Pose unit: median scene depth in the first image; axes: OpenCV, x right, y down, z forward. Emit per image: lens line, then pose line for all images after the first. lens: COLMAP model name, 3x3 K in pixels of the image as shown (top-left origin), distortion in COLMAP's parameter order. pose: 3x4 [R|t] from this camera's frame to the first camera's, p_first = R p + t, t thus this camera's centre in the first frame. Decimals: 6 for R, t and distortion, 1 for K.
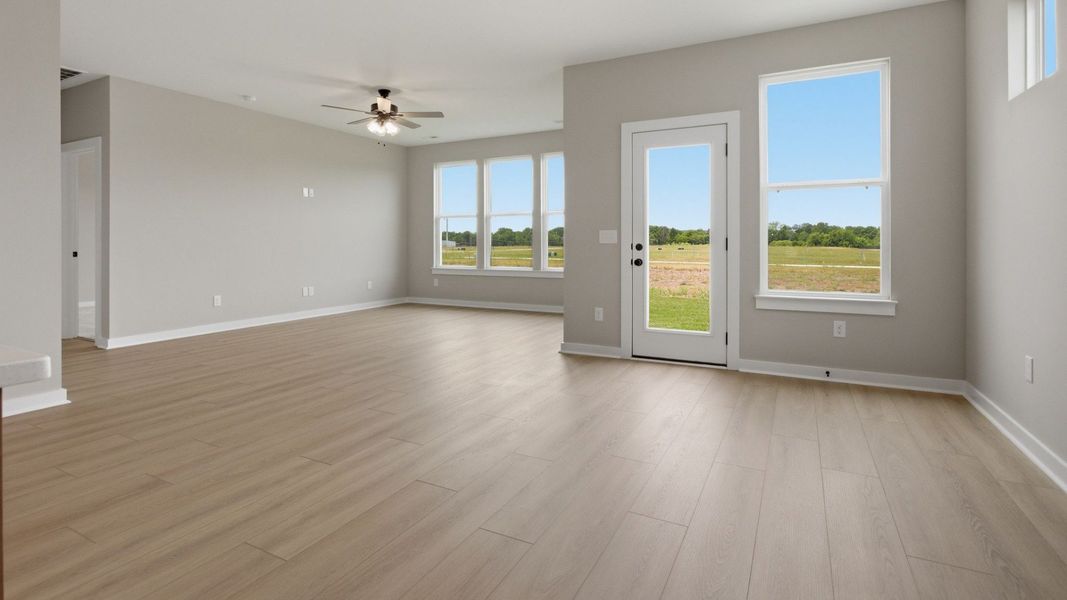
lens RADIAL K [[509.9, 0, 532.0], [0, 509.9, 240.1], [0, 0, 1]] dist [-0.007066, -0.000154]
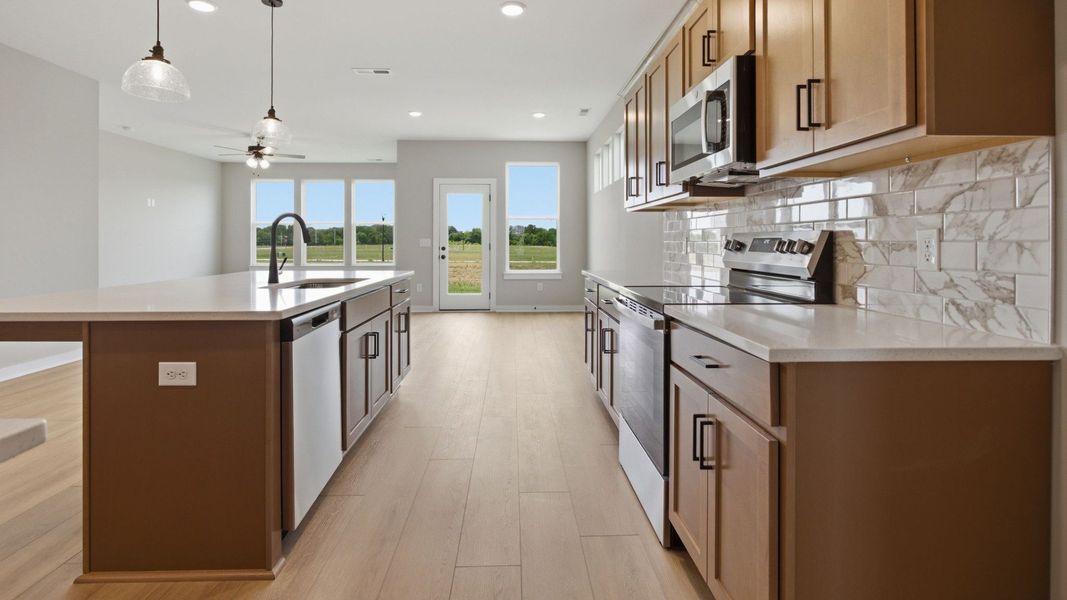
lens RADIAL K [[509.9, 0, 531.3], [0, 509.9, 238.9], [0, 0, 1]] dist [-0.007066, -0.000154]
pose [[0.868773, 0.004150, 0.495193, -0.319795], [-0.003777, 0.999991, -0.001754, -0.014258], [-0.495196, -0.000347, 0.868781, -0.552521]]
